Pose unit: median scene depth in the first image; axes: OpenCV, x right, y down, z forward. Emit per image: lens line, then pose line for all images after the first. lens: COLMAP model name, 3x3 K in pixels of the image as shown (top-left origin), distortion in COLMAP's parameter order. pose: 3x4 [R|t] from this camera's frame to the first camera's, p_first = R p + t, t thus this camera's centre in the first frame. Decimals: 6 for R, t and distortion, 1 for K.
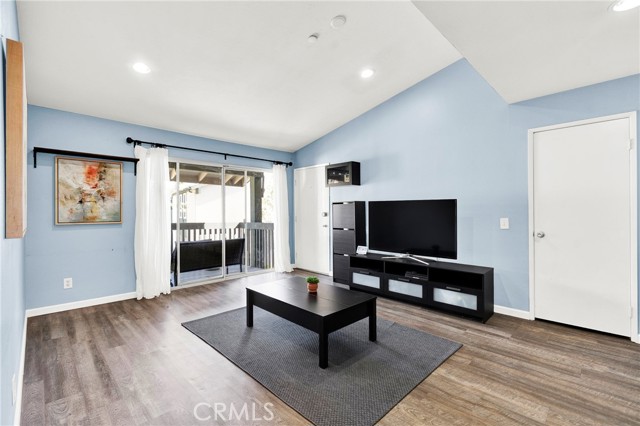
lens RADIAL K [[281.7, 0, 321.5], [0, 281.7, 211.9], [0, 0, 1]] dist [0.000034, -0.000346]
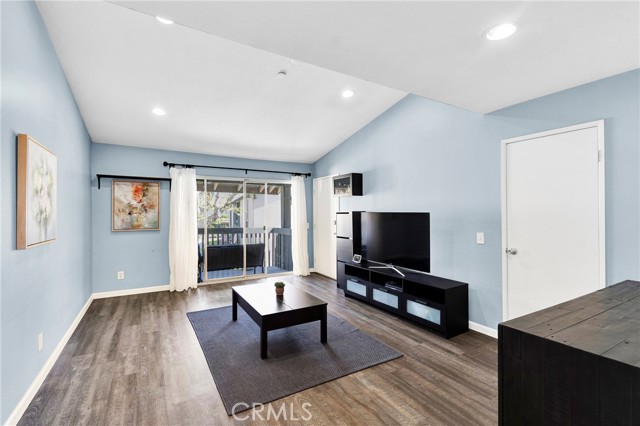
lens RADIAL K [[286.5, 0, 322.2], [0, 286.5, 212.0], [0, 0, 1]] dist [0.000865, 0.000000]
pose [[0.970595, 0.001446, -0.240714, 0.344941], [-0.002411, 0.999990, -0.003715, -0.041448], [0.240706, 0.004186, 0.970589, -0.079252]]
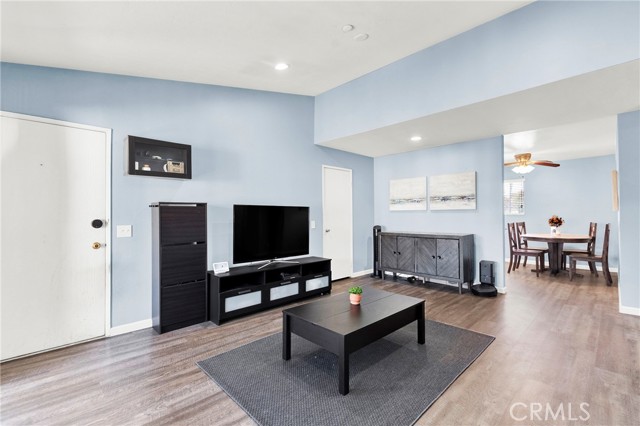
lens RADIAL K [[286.5, 0, 322.2], [0, 286.5, 212.0], [0, 0, 1]] dist [0.000865, 0.000000]
pose [[0.010576, 0.017256, 0.999795, -0.792882], [0.009480, 0.999804, -0.017356, 0.001973], [-0.999899, 0.009662, 0.010410, 0.899190]]
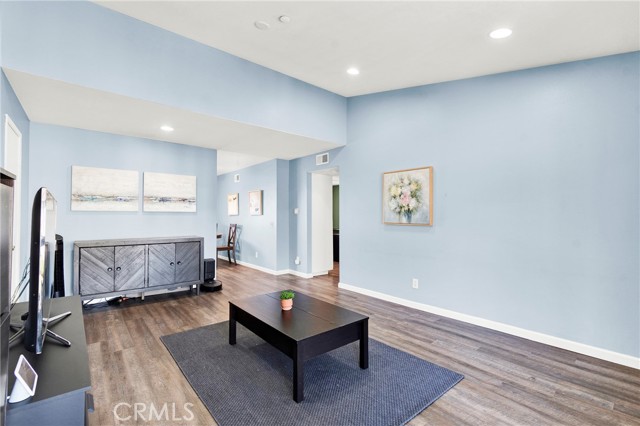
lens RADIAL K [[286.5, 0, 322.2], [0, 286.5, 212.0], [0, 0, 1]] dist [0.000865, 0.000000]
pose [[-0.996546, 0.005025, 0.082887, -0.179751], [0.004162, 0.999935, -0.010584, -0.010086], [-0.082935, -0.010202, -0.996503, 1.556173]]
